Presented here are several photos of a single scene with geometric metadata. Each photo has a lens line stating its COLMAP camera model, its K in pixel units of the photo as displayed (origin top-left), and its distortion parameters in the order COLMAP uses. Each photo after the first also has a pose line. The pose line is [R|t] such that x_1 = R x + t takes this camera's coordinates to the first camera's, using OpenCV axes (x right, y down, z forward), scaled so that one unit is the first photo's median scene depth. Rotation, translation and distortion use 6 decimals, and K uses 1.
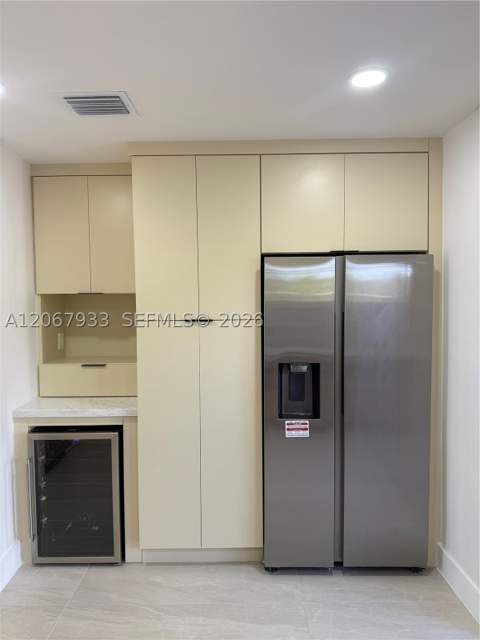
lens RADIAL K [[459.2, 0, 240.6], [0, 459.2, 319.8], [0, 0, 1]] dist [0.019856, -0.023735]
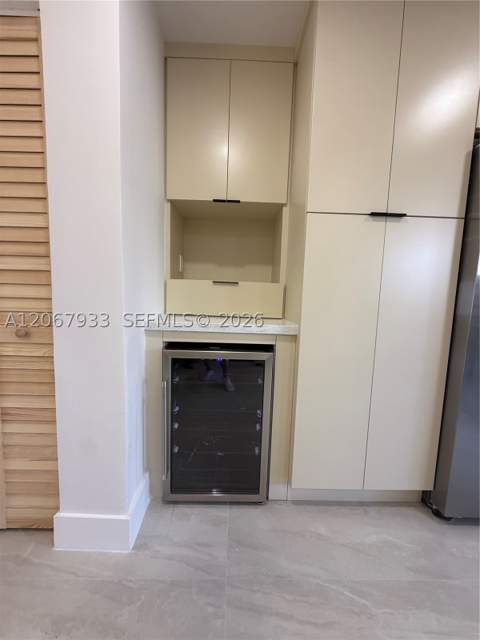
lens RADIAL K [[255.5, 0, 238.9], [0, 255.5, 319.8], [0, 0, 1]] dist [0.002419, 0.000429]
pose [[0.998904, 0.040084, 0.024175, -0.336846], [-0.041269, 0.997863, 0.050667, 0.163420], [-0.022092, -0.051609, 0.998423, 0.539254]]
